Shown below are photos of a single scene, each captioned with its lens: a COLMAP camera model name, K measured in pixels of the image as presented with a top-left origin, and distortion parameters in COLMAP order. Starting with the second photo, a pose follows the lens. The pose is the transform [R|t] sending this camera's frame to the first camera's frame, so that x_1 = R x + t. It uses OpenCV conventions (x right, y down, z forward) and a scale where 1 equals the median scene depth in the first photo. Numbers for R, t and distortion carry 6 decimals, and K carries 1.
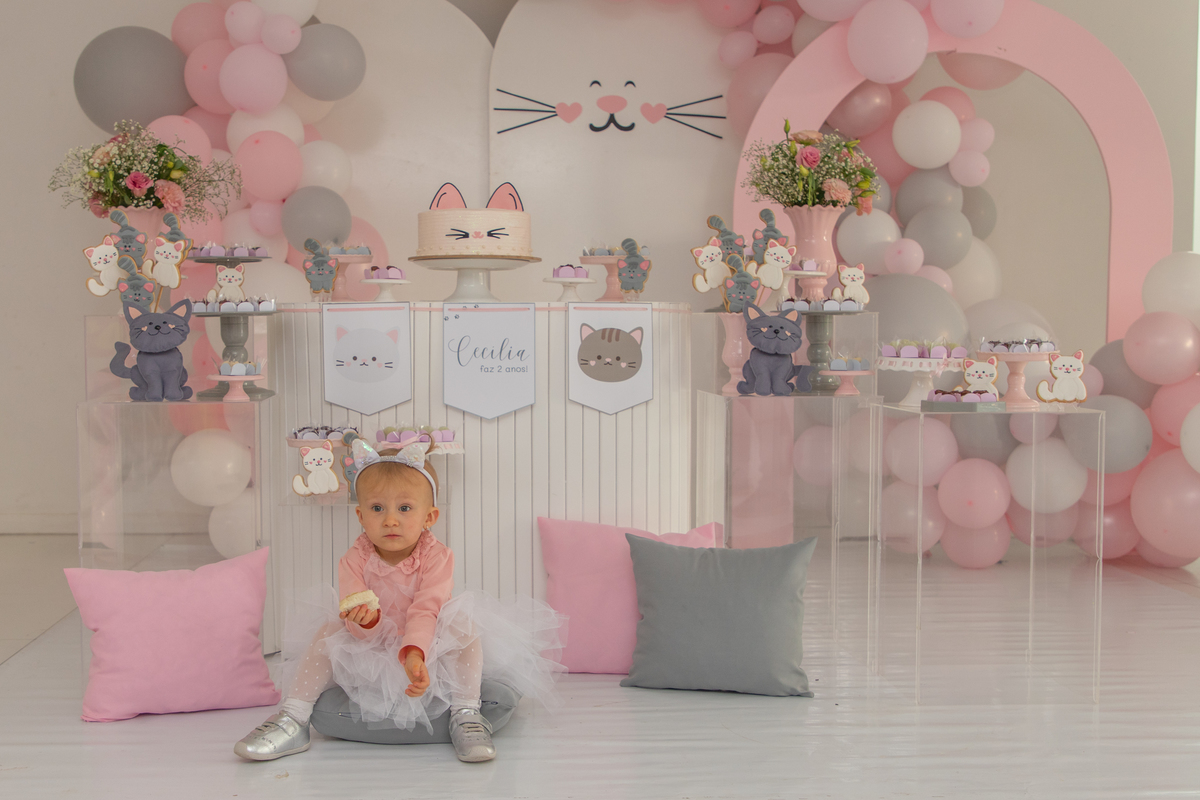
lens RADIAL K [[1588.0, 0, 527.2], [0, 1588.0, 416.9], [0, 0, 1]] dist [0.012421, 0.000000]
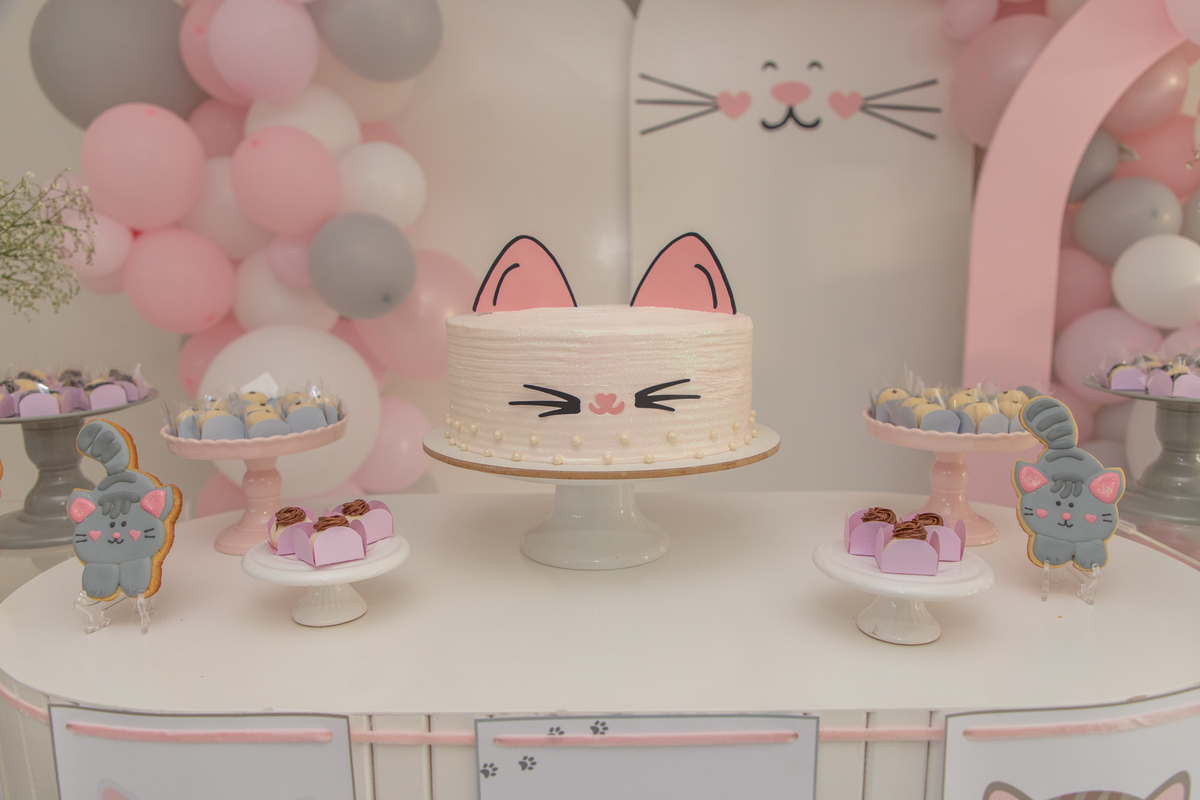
lens RADIAL K [[754.2, 0, 619.6], [0, 754.2, 390.1], [0, 0, 1]] dist [-0.016256, 0.005322]
pose [[0.999461, -0.000297, -0.032839, -0.017590], [0.004316, 0.992472, 0.122399, -0.102250], [0.032556, -0.122474, 0.991938, 0.635658]]
